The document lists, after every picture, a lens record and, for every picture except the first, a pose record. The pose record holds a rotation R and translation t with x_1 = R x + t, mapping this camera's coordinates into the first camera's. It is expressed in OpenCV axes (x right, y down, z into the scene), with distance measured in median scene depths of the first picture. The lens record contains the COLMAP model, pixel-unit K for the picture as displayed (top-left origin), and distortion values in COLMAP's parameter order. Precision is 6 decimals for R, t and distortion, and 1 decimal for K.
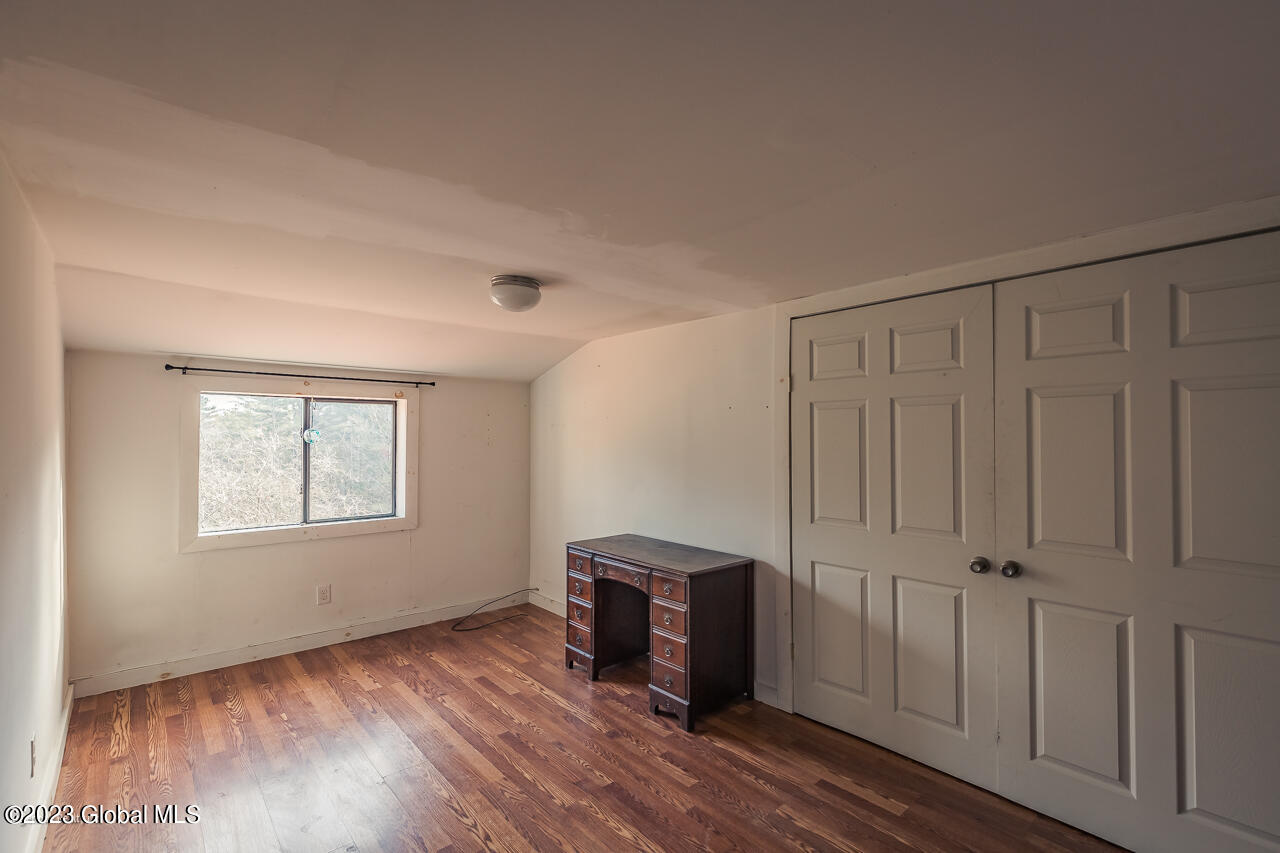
lens RADIAL K [[574.3, 0, 640.0], [0, 574.3, 426.5], [0, 0, 1]] dist [0.001800, 0.000139]
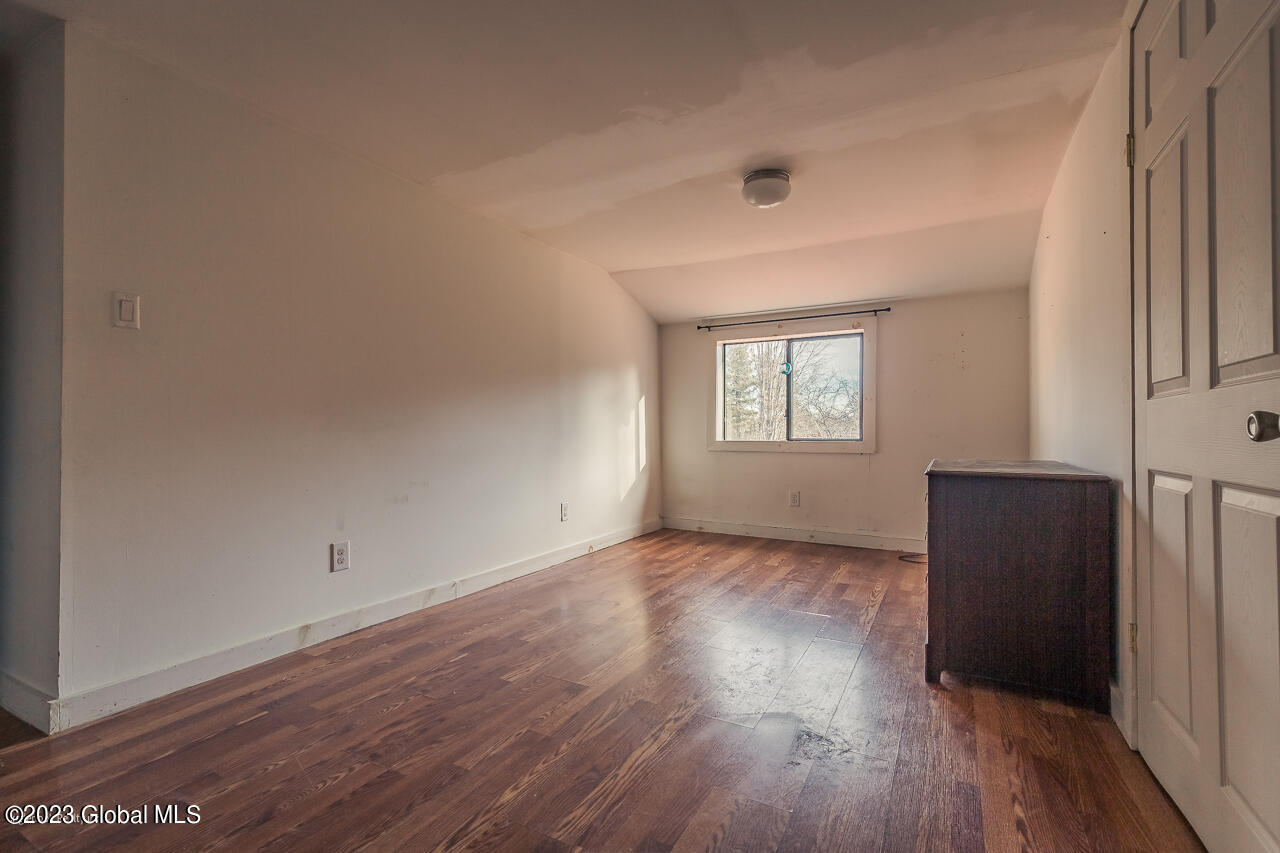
lens RADIAL K [[574.3, 0, 640.0], [0, 574.3, 426.5], [0, 0, 1]] dist [0.001800, 0.000139]
pose [[0.349377, -0.008172, -0.936947, 0.519796], [0.020270, 0.999794, -0.001162, 0.150009], [0.936763, -0.018586, 0.349471, 0.307256]]
